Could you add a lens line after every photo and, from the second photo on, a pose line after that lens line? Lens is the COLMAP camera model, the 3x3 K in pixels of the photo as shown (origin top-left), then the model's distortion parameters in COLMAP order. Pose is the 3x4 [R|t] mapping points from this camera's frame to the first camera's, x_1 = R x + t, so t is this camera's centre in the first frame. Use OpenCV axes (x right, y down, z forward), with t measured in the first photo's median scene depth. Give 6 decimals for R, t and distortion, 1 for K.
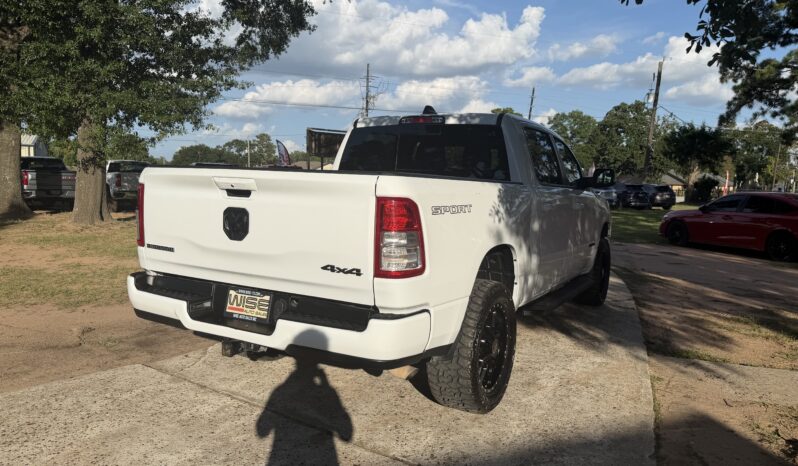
lens RADIAL K [[571.7, 0, 394.9], [0, 571.7, 223.5], [0, 0, 1]] dist [0.082139, -0.128670]
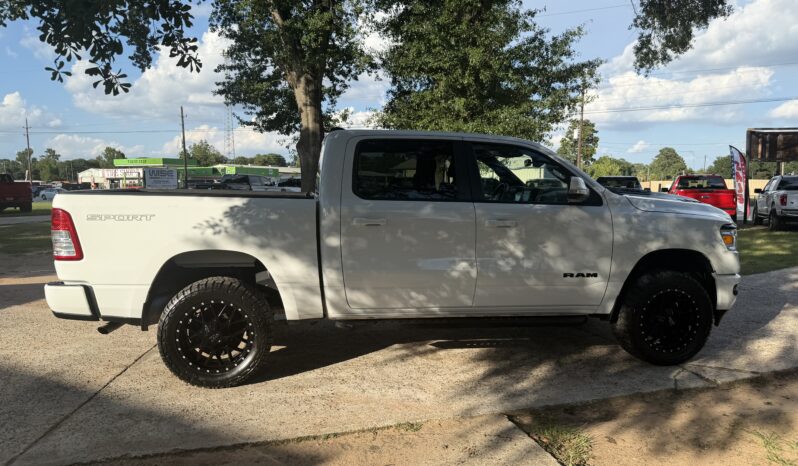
lens RADIAL K [[550.8, 0, 371.1], [0, 550.8, 232.8], [0, 0, 1]] dist [0.074317, -0.111996]
pose [[0.602263, 0.037933, -0.797396, 0.908013], [-0.042882, 0.998966, 0.015133, -0.020096], [0.797145, 0.025080, 0.603266, 0.401427]]
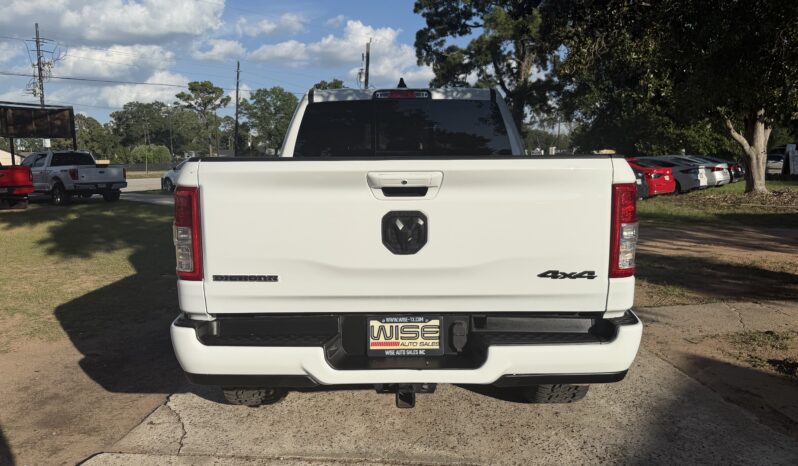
lens RADIAL K [[571.7, 0, 394.9], [0, 571.7, 223.5], [0, 0, 1]] dist [0.082139, -0.128670]
pose [[0.867838, -0.094626, 0.487753, -0.388116], [0.074793, 0.995390, 0.060034, -0.034049], [-0.491186, -0.015620, 0.870915, 0.211748]]
